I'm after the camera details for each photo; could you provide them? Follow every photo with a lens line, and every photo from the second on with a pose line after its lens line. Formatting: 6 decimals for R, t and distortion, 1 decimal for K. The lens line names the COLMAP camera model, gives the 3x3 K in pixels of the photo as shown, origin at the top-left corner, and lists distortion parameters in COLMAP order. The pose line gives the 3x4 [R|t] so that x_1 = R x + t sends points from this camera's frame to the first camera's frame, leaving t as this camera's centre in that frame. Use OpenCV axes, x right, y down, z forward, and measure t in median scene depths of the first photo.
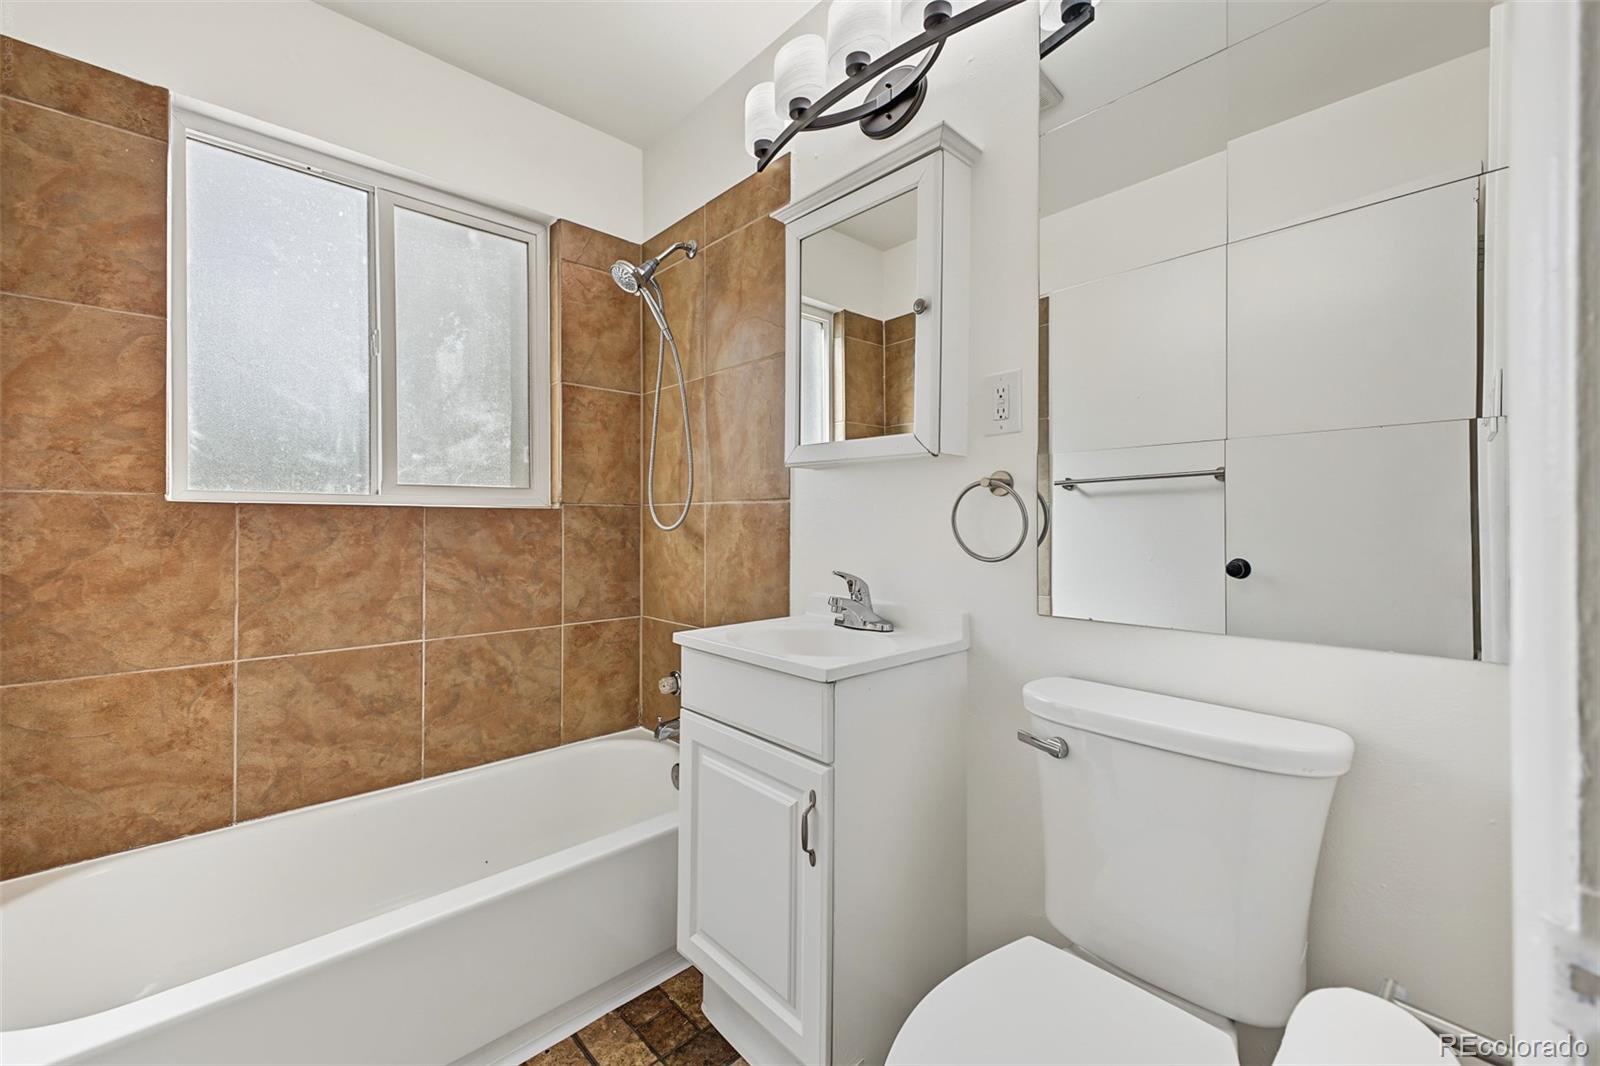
lens RADIAL K [[634.4, 0, 801.5], [0, 634.4, 520.3], [0, 0, 1]] dist [0.015034, -0.003793]
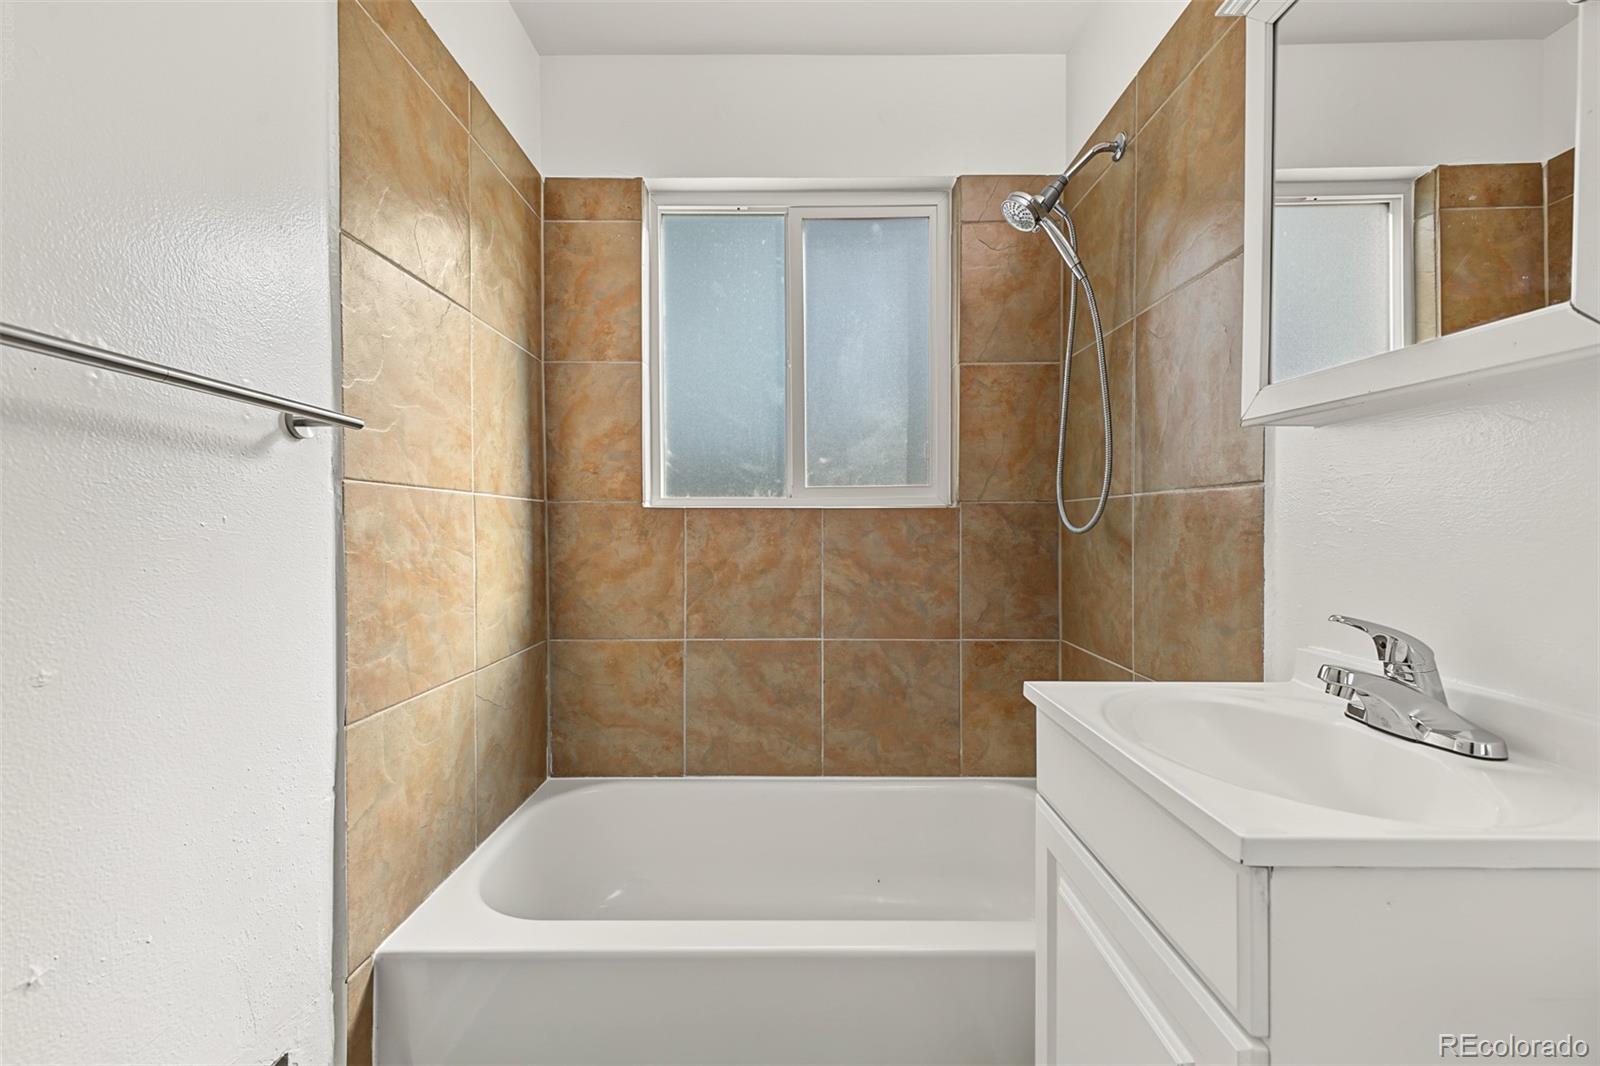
lens RADIAL K [[630.6, 0, 800.3], [0, 630.6, 526.7], [0, 0, 1]] dist [0.022686, -0.007873]
pose [[0.730632, 0.000794, -0.682771, 0.072510], [0.005383, 0.999962, 0.006923, 0.001465], [0.682750, -0.008734, 0.730600, 0.262240]]
